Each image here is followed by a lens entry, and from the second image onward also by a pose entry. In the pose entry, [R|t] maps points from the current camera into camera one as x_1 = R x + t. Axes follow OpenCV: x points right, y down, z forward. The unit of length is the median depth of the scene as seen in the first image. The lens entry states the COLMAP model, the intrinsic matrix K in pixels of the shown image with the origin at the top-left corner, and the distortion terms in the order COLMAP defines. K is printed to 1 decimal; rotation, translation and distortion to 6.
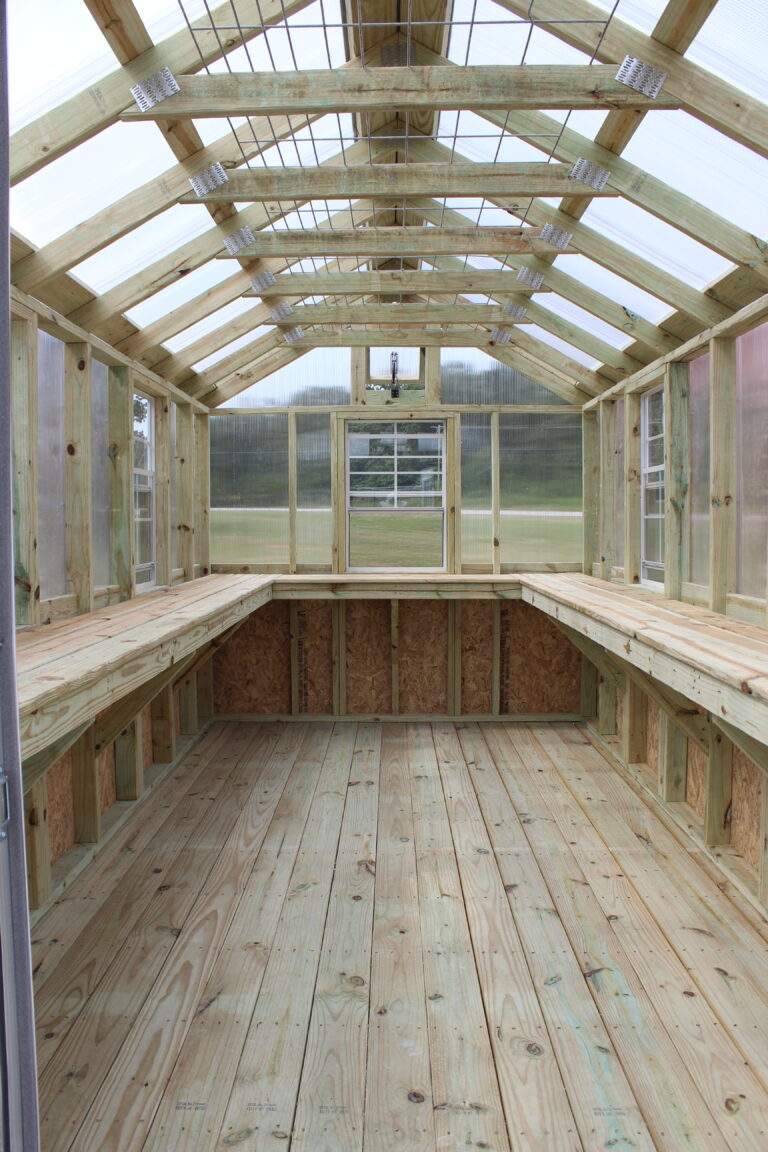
lens RADIAL K [[934.3, 0, 384.6], [0, 934.3, 540.1], [0, 0, 1]] dist [-0.004813, -0.000429]
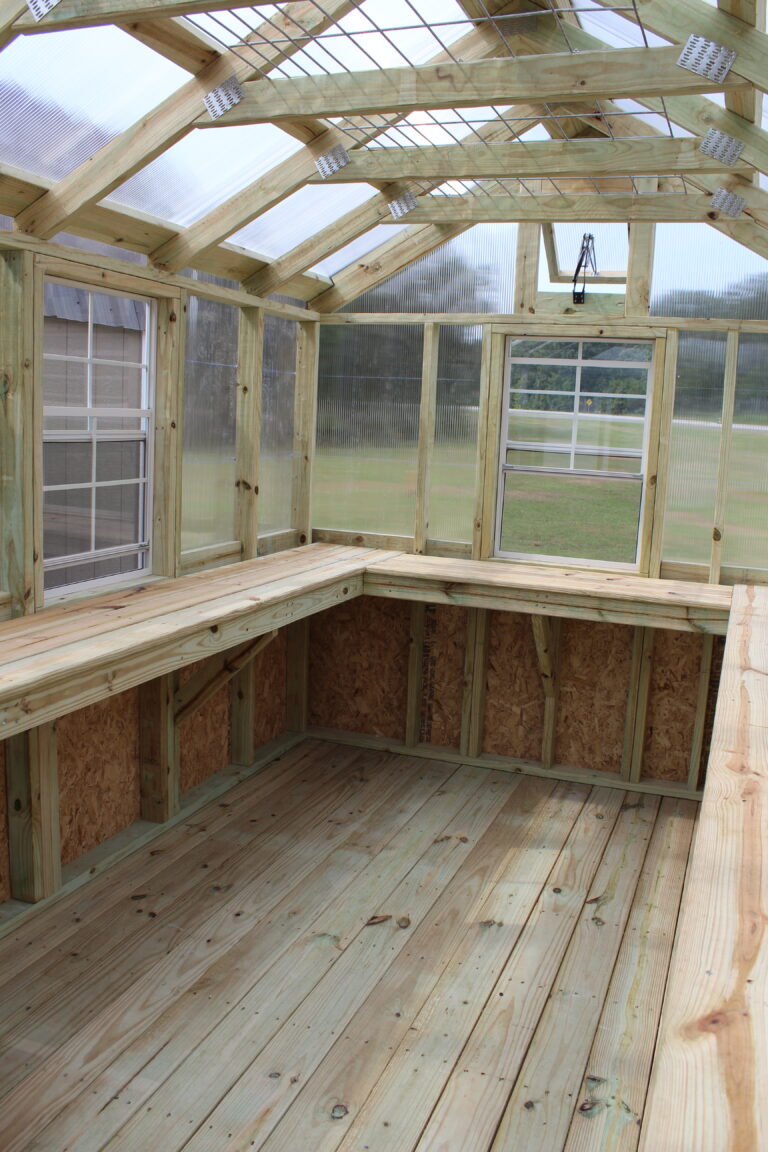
lens RADIAL K [[1014.9, 0, 384.0], [0, 1014.9, 576.0], [0, 0, 1]] dist [-0.162676, 0.287328]
pose [[0.949057, 0.097380, -0.299679, 0.109362], [-0.061155, 0.989888, 0.127989, -0.043698], [0.309112, -0.103142, 0.945416, 0.266895]]
